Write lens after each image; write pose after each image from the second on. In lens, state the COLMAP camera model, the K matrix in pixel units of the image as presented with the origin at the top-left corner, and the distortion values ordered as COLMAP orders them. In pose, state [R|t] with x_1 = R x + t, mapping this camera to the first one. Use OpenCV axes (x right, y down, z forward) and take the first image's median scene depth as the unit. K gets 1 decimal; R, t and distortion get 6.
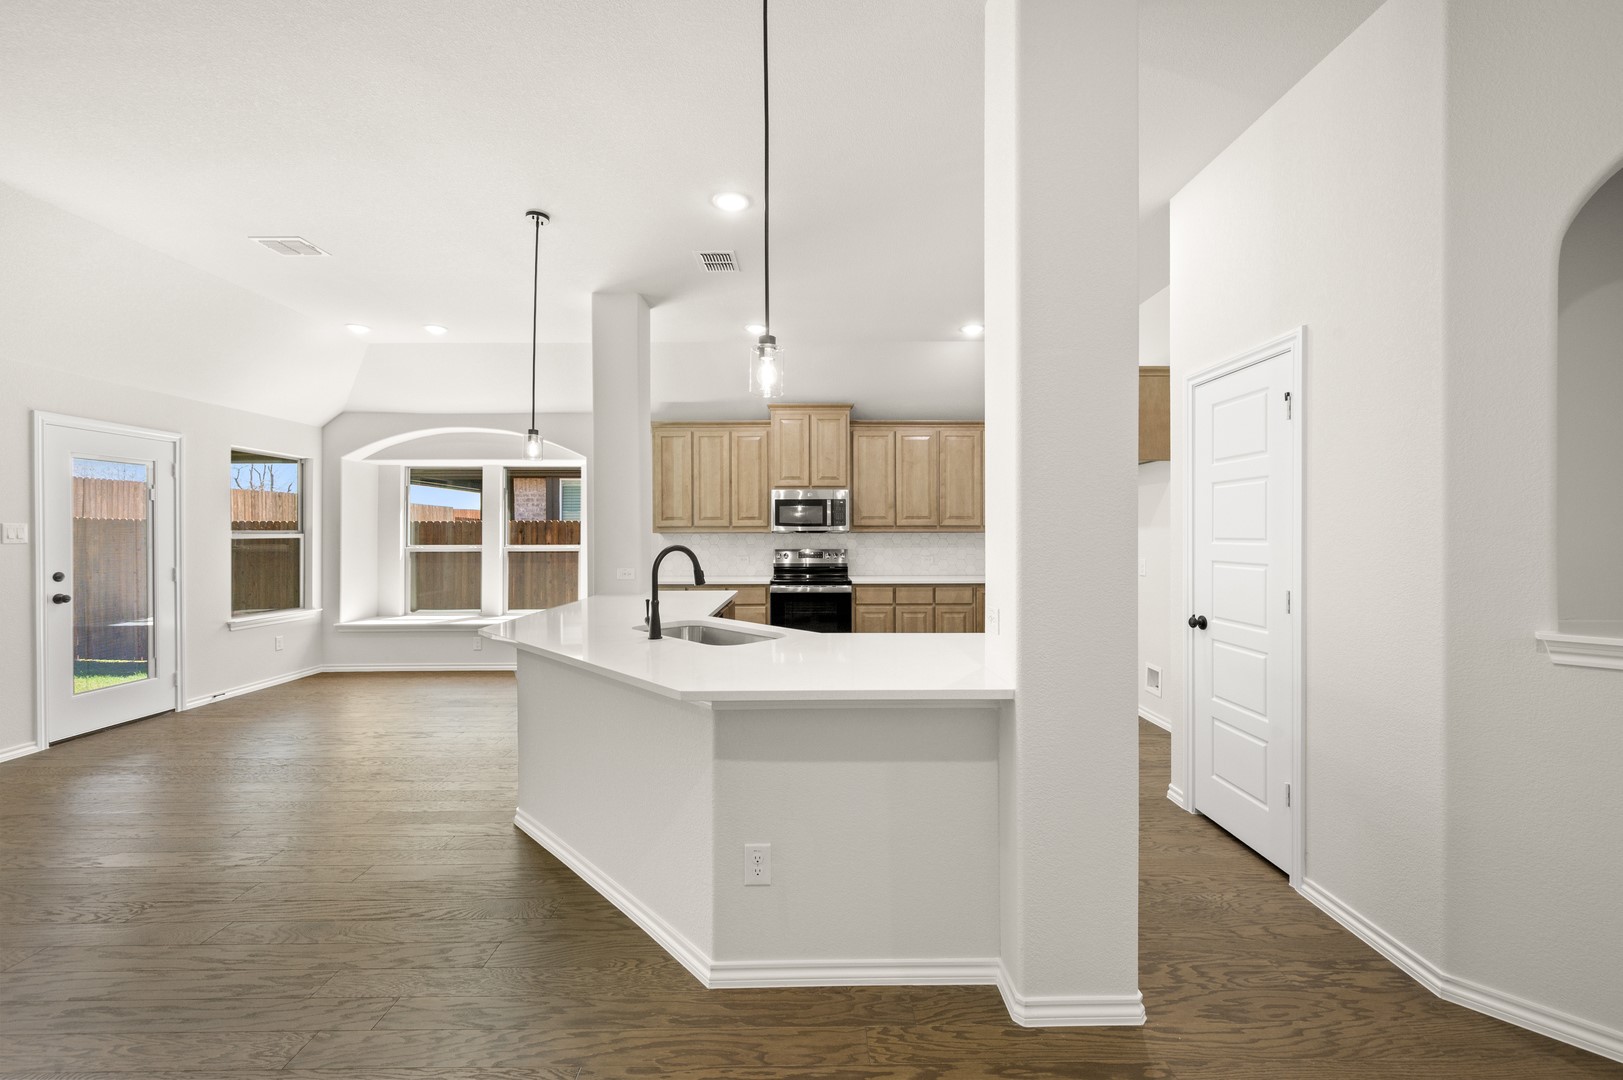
lens RADIAL K [[637.5, 0, 813.8], [0, 637.5, 536.5], [0, 0, 1]] dist [-0.000932, 0.000457]
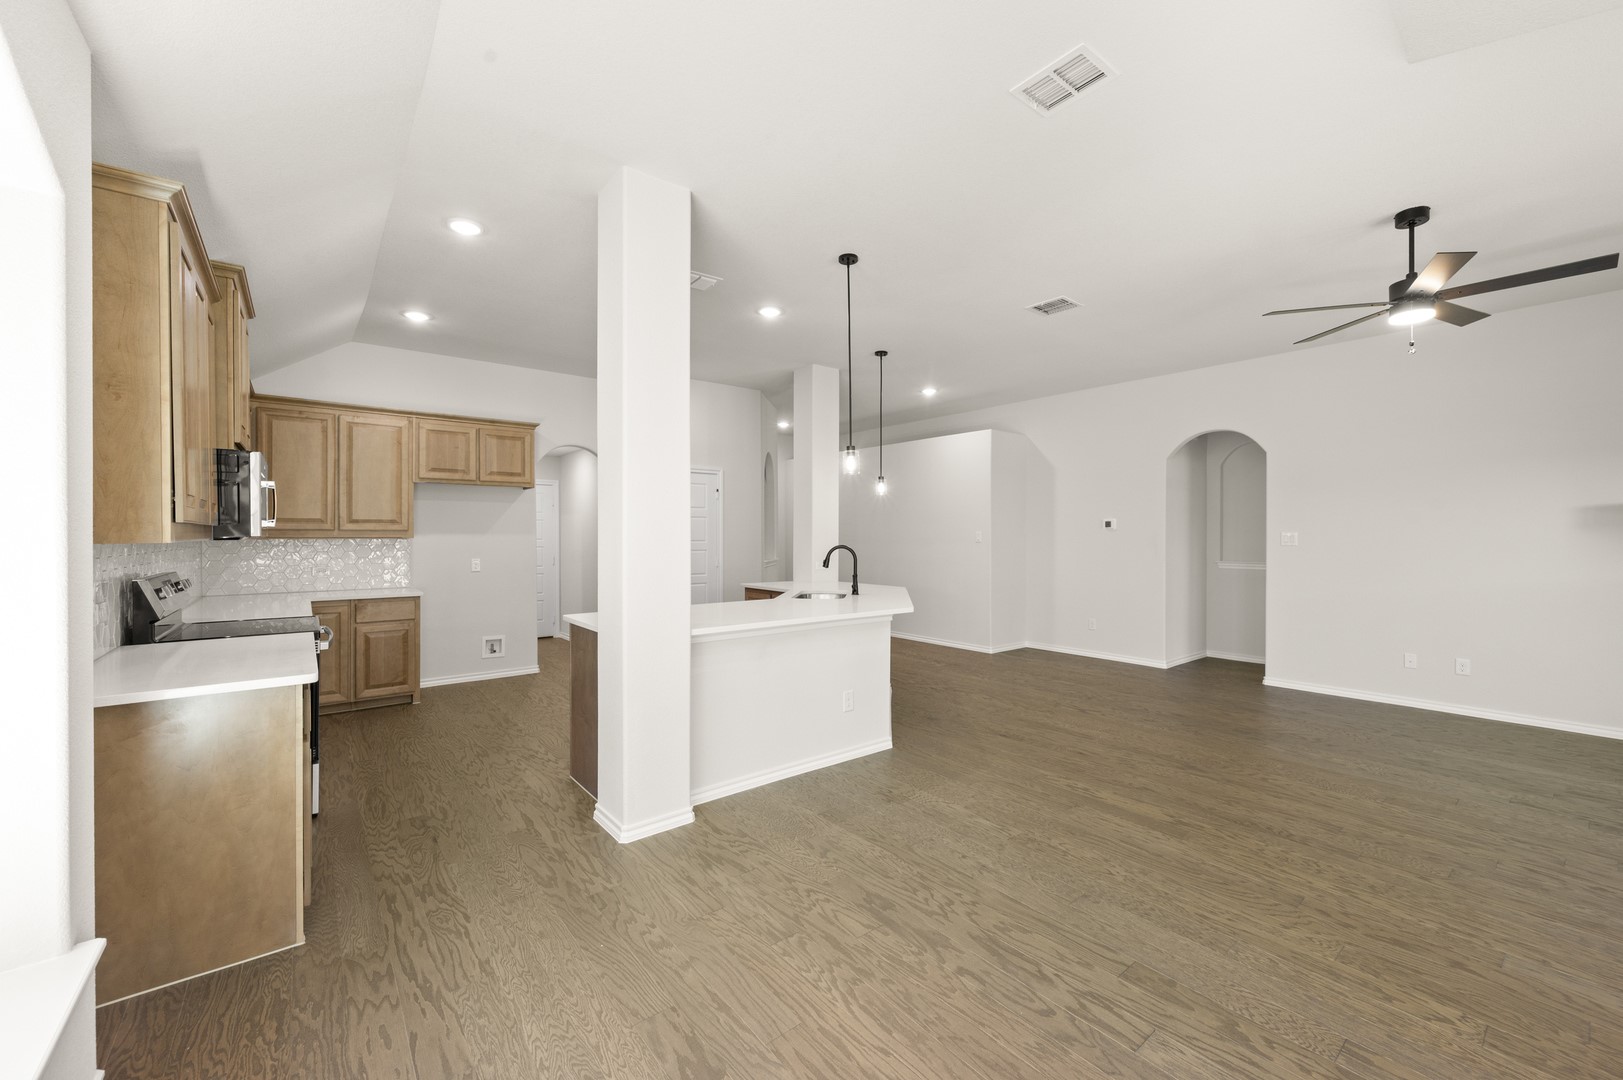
lens RADIAL K [[637.5, 0, 813.8], [0, 637.5, 536.5], [0, 0, 1]] dist [-0.000932, 0.000457]
pose [[-0.615822, 0.001376, 0.787884, -0.702747], [0.005515, 0.999982, 0.002563, -0.007293], [-0.787866, 0.005924, -0.615818, 0.956475]]
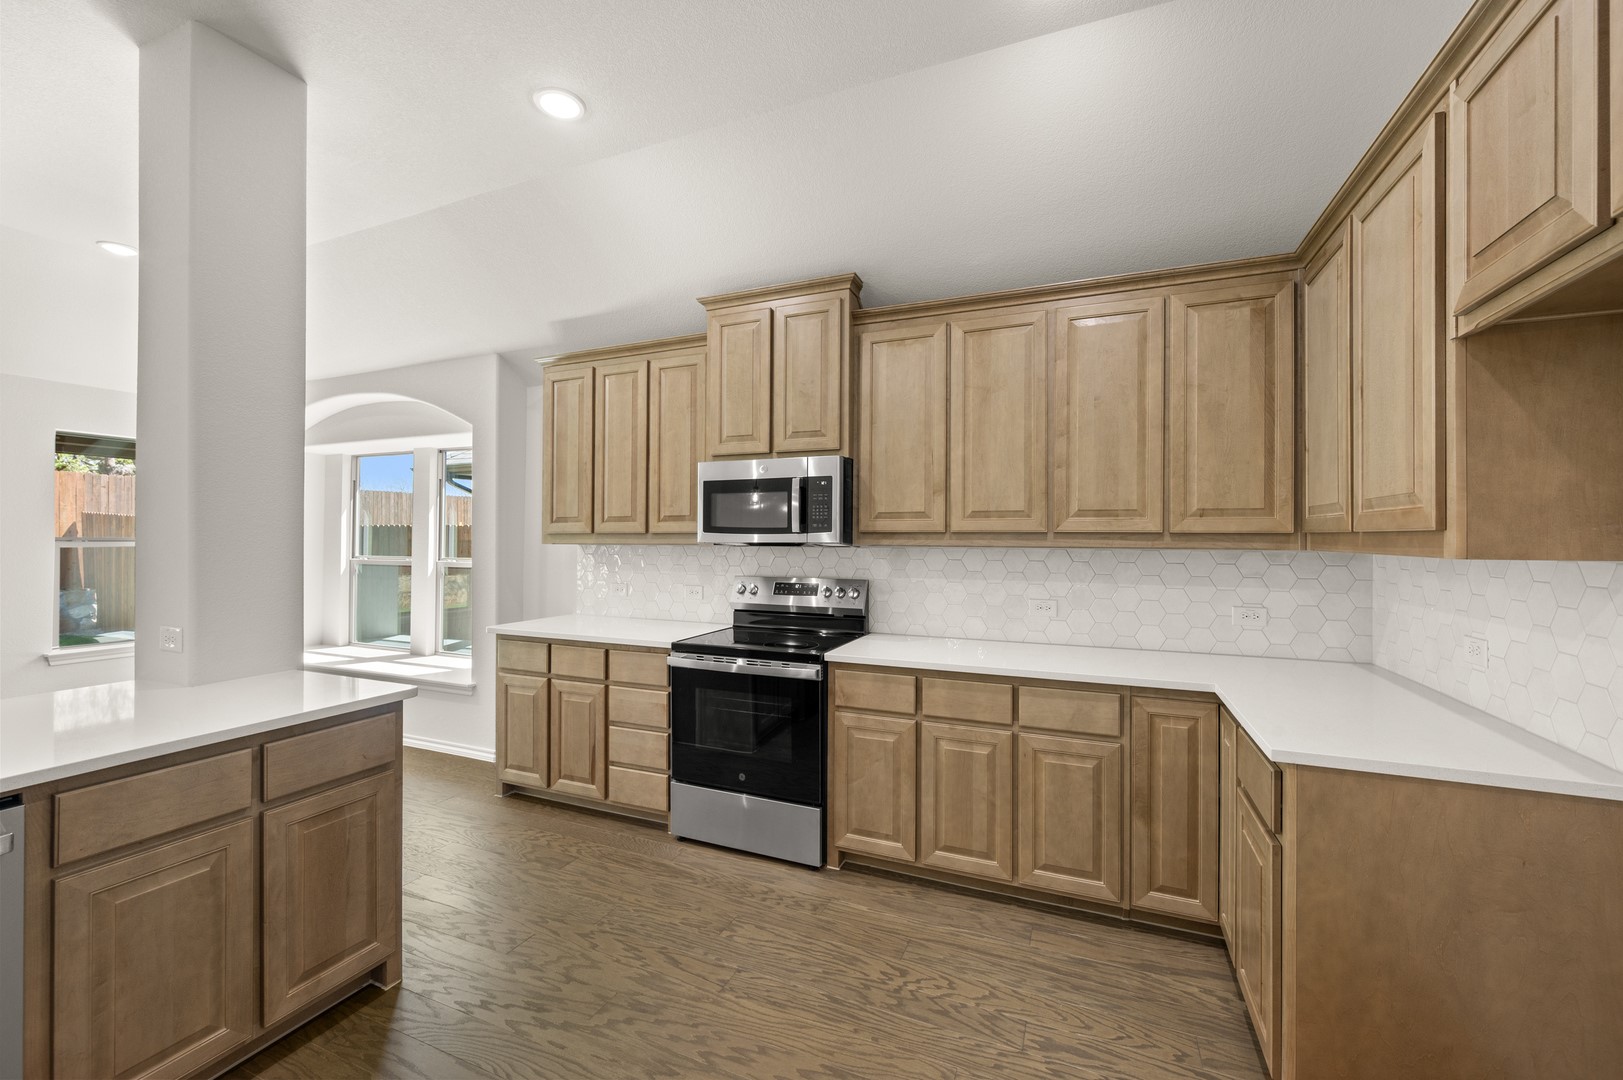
lens RADIAL K [[655.3, 0, 813.2], [0, 655.3, 536.4], [0, 0, 1]] dist [-0.001075, 0.000165]
pose [[0.916317, 0.004383, -0.400429, 0.229041], [-0.006822, 0.999966, -0.004667, -0.011438], [0.400395, 0.007008, 0.916316, 0.546836]]
